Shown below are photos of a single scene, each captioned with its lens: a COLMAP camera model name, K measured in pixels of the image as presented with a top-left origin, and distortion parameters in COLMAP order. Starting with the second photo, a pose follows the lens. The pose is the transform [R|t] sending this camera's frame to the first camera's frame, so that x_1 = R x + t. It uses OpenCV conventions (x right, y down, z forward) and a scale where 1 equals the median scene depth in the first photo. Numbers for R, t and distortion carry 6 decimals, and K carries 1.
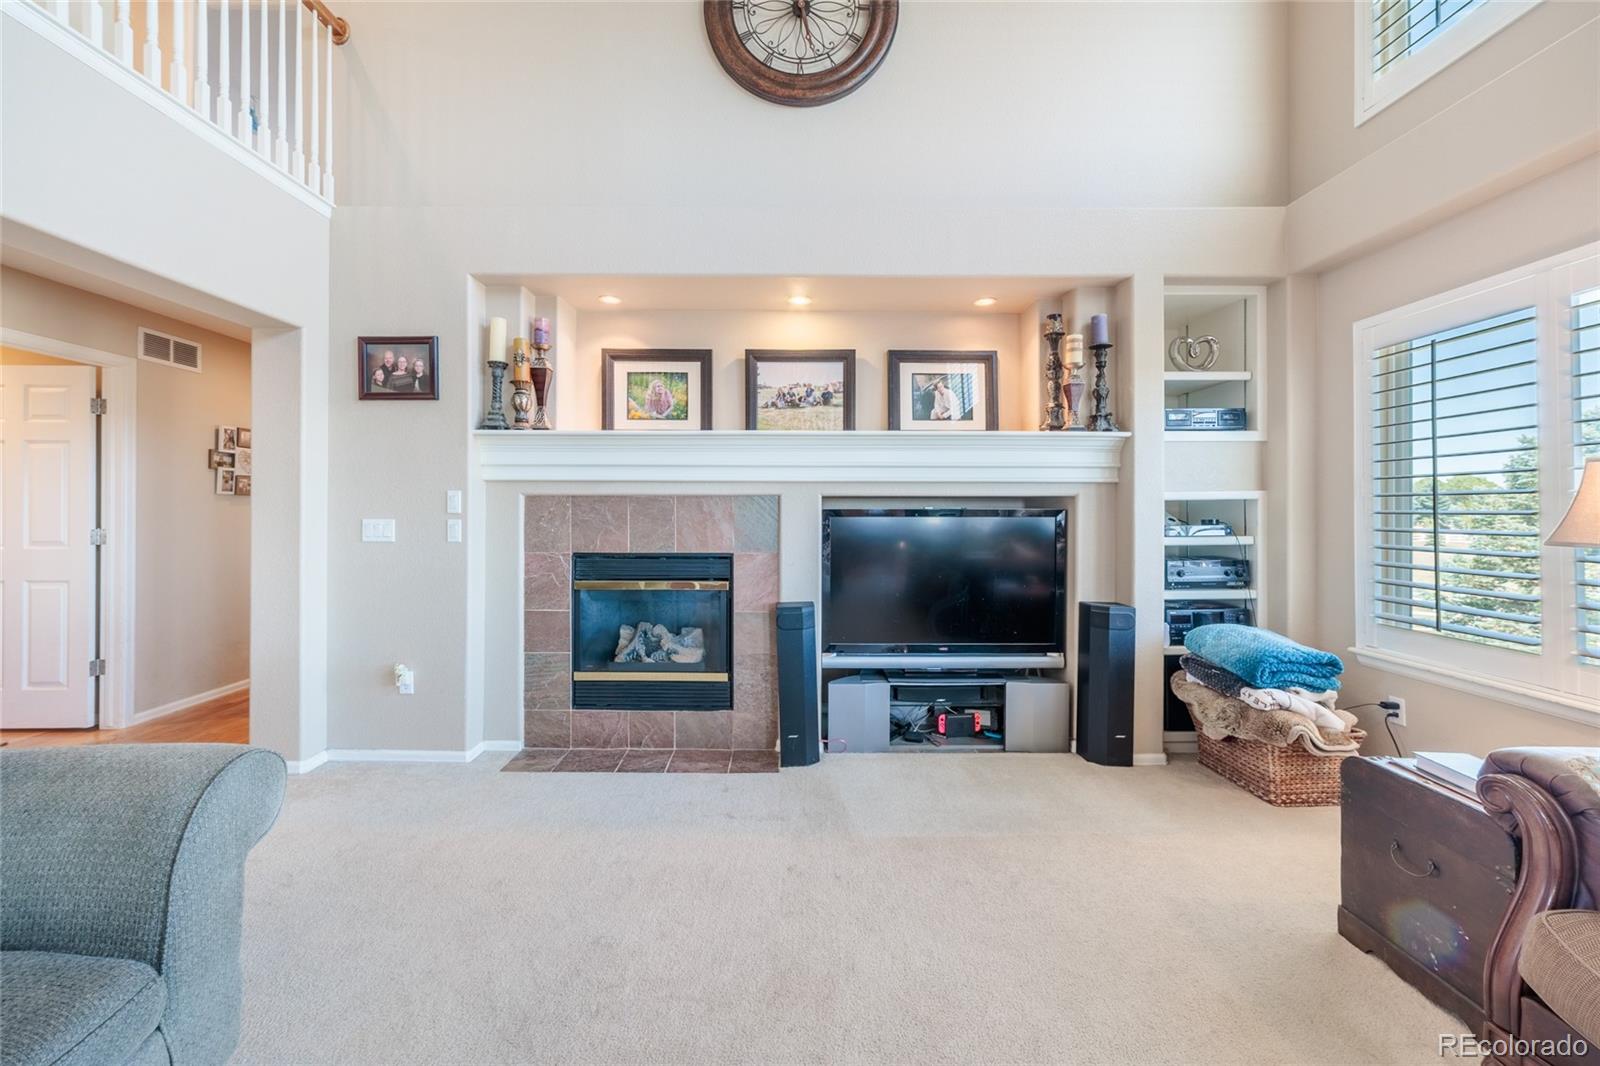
lens RADIAL K [[621.4, 0, 792.3], [0, 621.4, 507.2], [0, 0, 1]] dist [-0.005981, -0.000141]
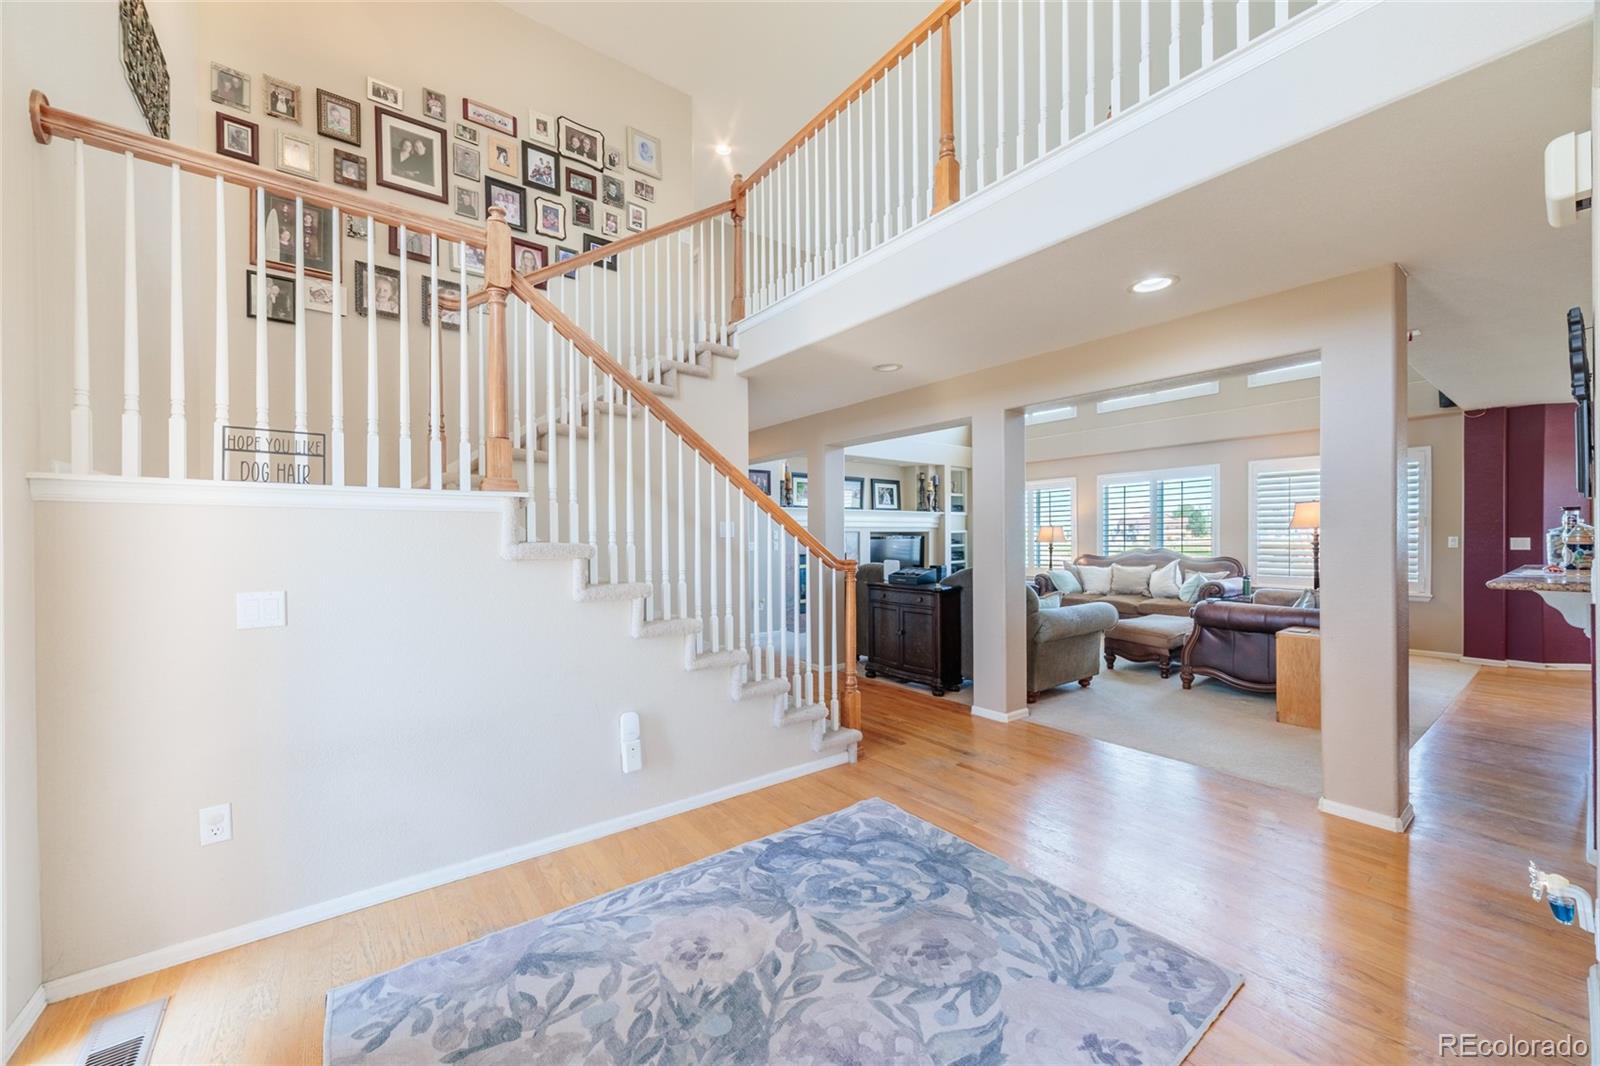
lens RADIAL K [[599.0, 0, 793.1], [0, 599.0, 540.1], [0, 0, 1]] dist [-0.004804, 0.003241]
pose [[0.803691, -0.010441, 0.594956, -1.867150], [0.003593, 0.999913, 0.012694, -0.016933], [-0.595037, -0.008065, 0.803658, -1.007350]]
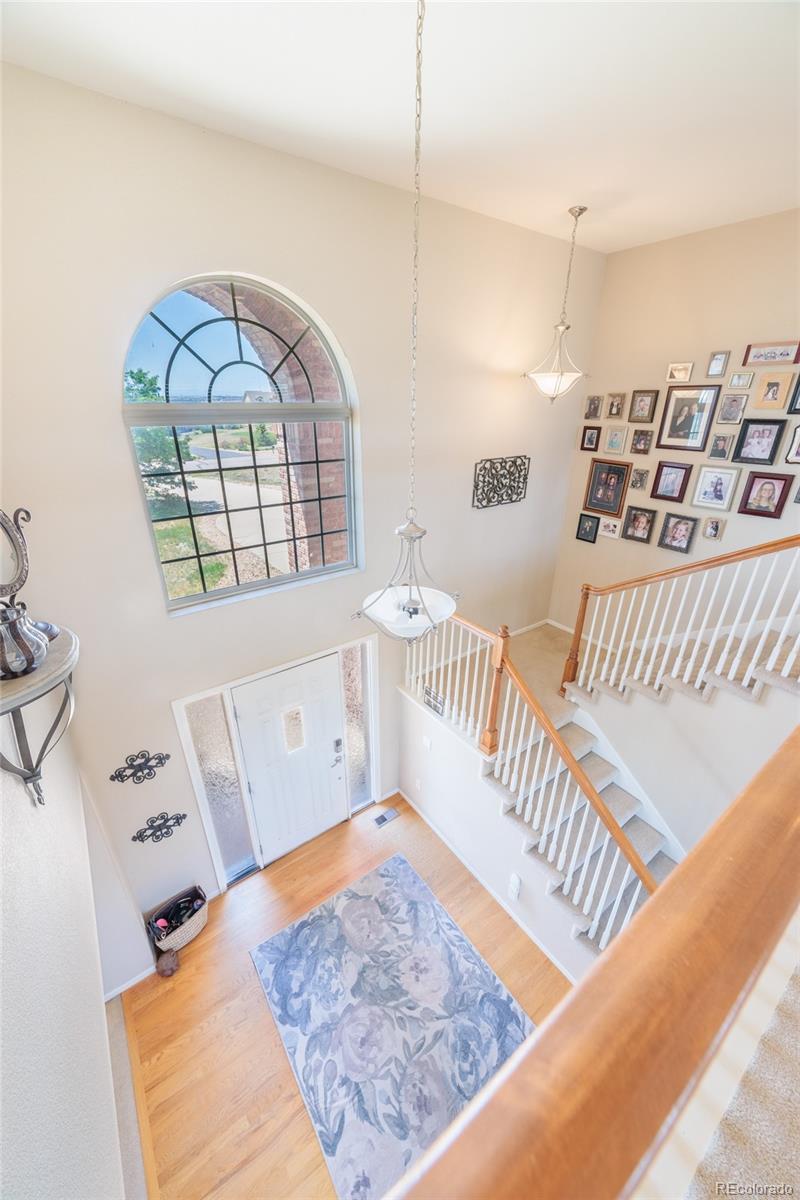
lens RADIAL K [[449.3, 0, 403.0], [0, 449.3, 606.0], [0, 0, 1]] dist [-0.004804, 0.003241]
pose [[0.588658, 0.344385, -0.731355, -1.161371], [-0.001095, 0.905054, 0.425296, -0.851369], [0.808381, -0.249553, 0.533145, -0.895156]]
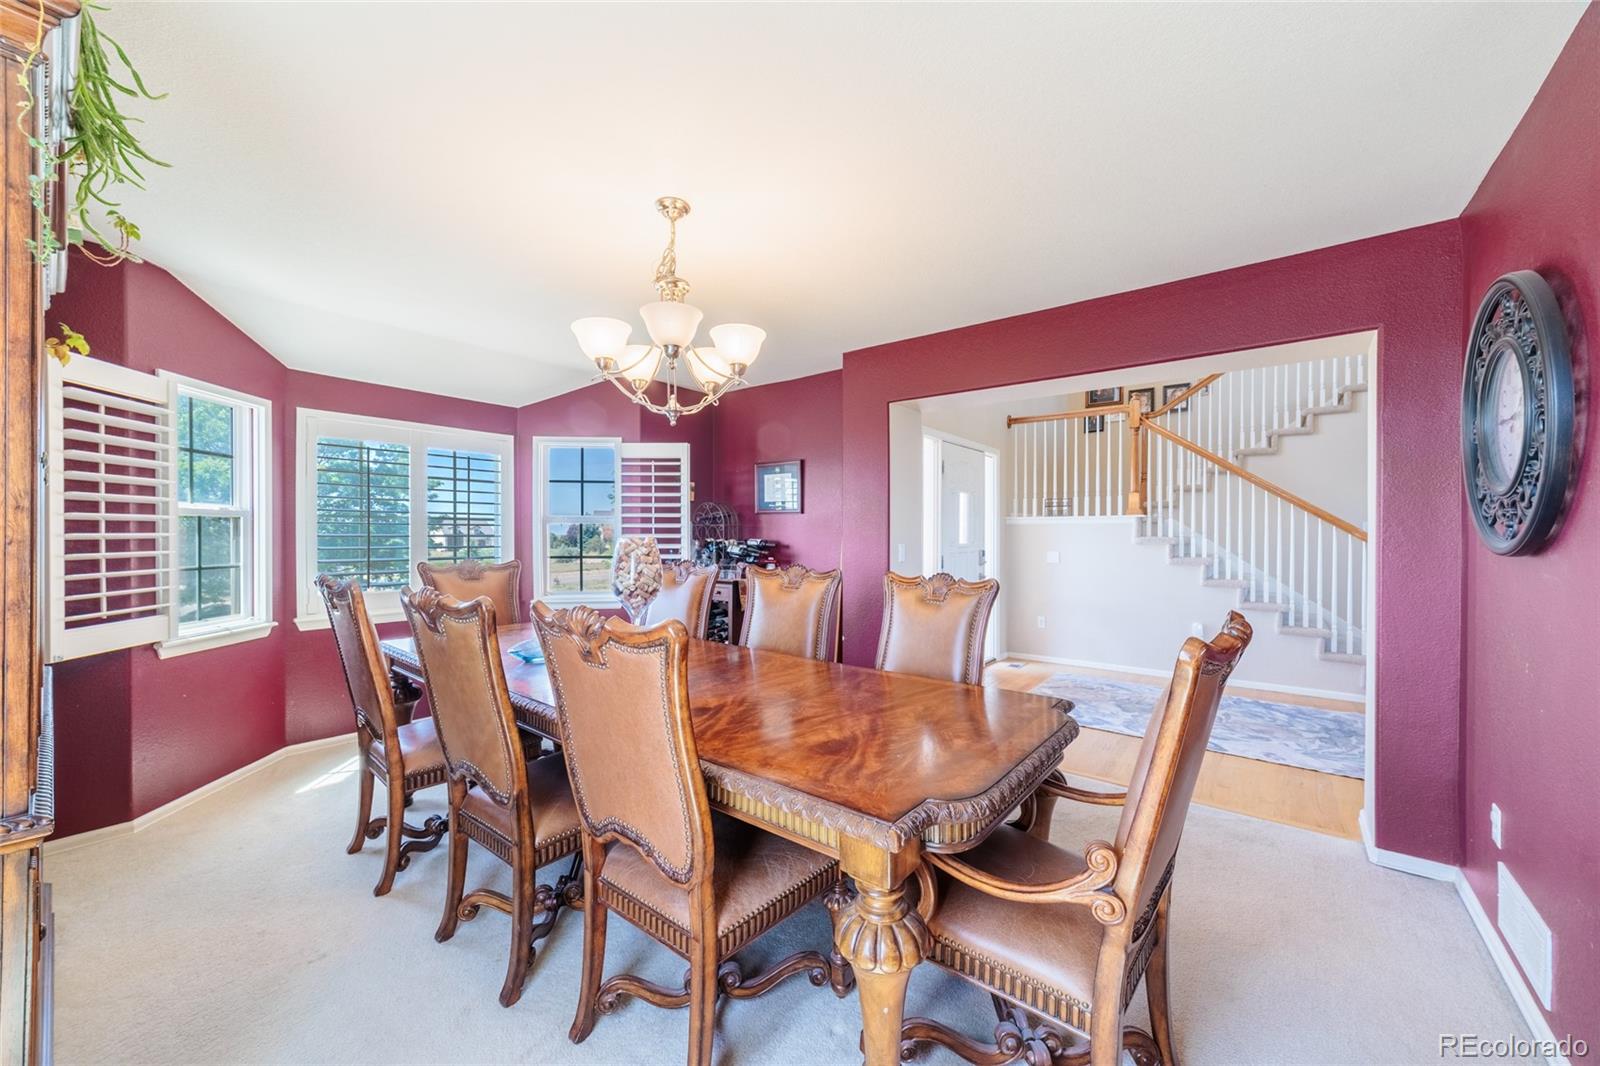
lens RADIAL K [[599.0, 0, 793.4], [0, 599.0, 542.6], [0, 0, 1]] dist [-0.004804, 0.003241]
pose [[0.776109, 0.004913, -0.630580, -1.411694], [0.007684, 0.999822, 0.017248, -0.025634], [0.630552, -0.018232, 0.775933, -2.115590]]
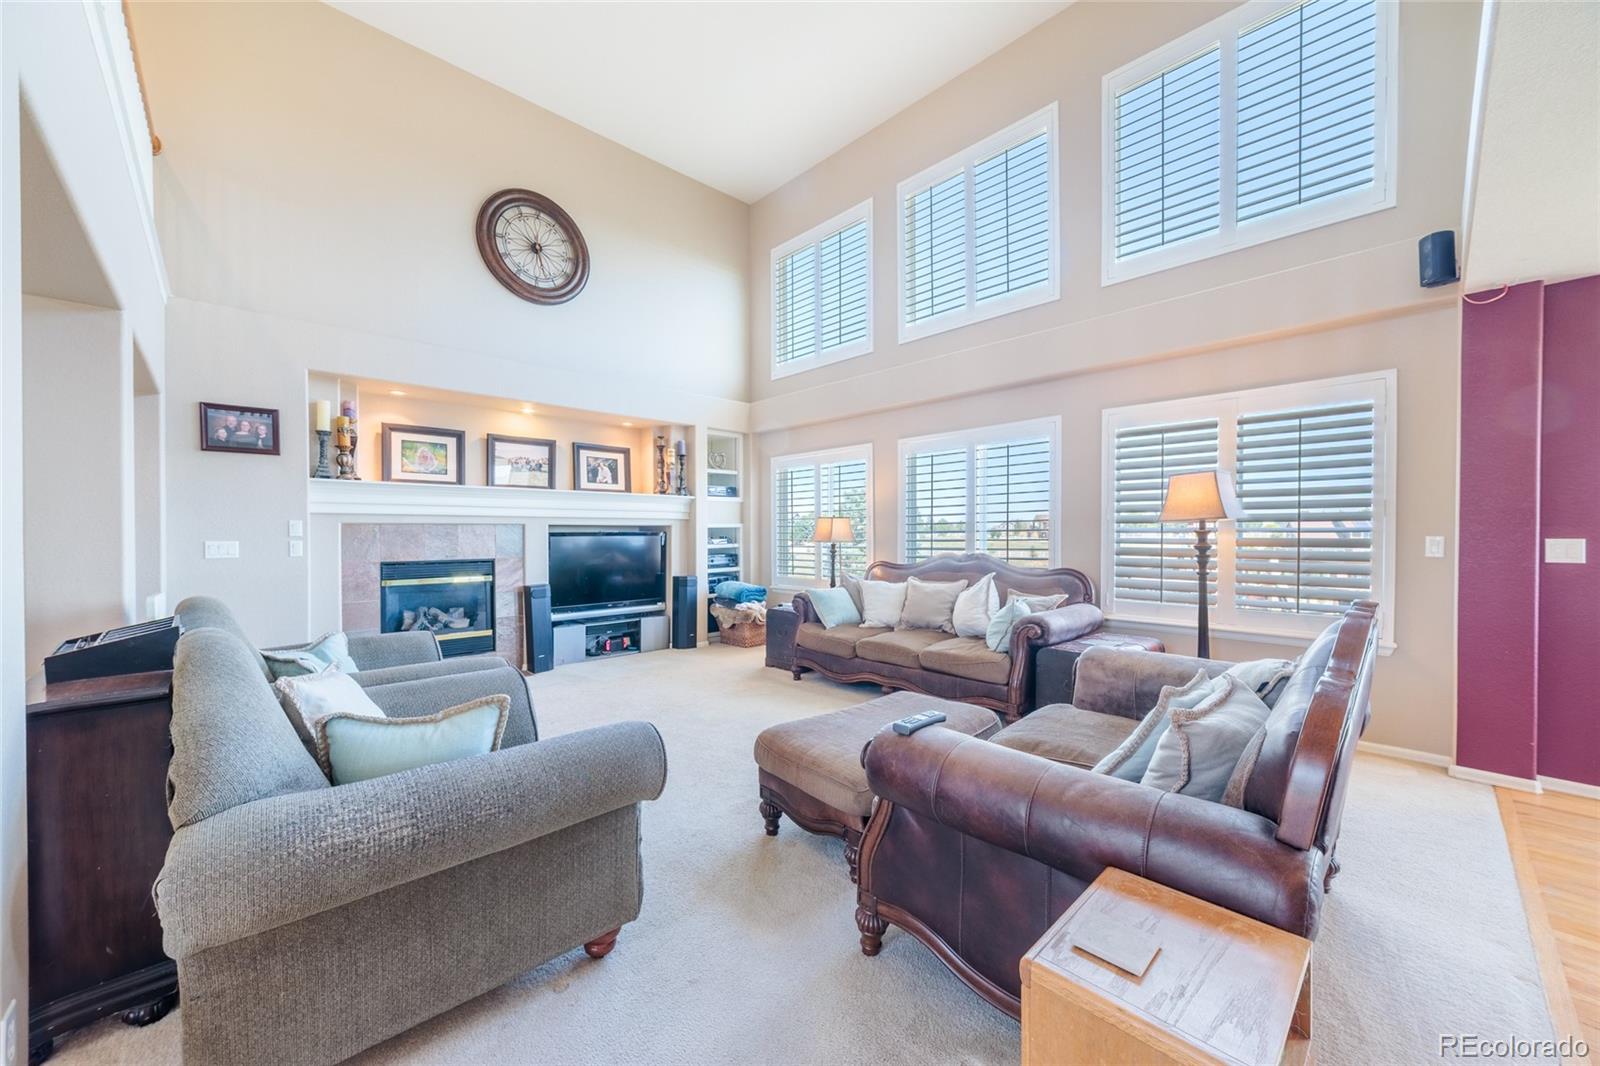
lens RADIAL K [[599.0, 0, 790.0], [0, 599.0, 538.2], [0, 0, 1]] dist [-0.004804, 0.003241]
pose [[0.728776, -0.009921, 0.684681, -0.622620], [-0.001183, 0.999875, 0.015747, -0.008268], [-0.684752, -0.012286, 0.728673, -0.732465]]
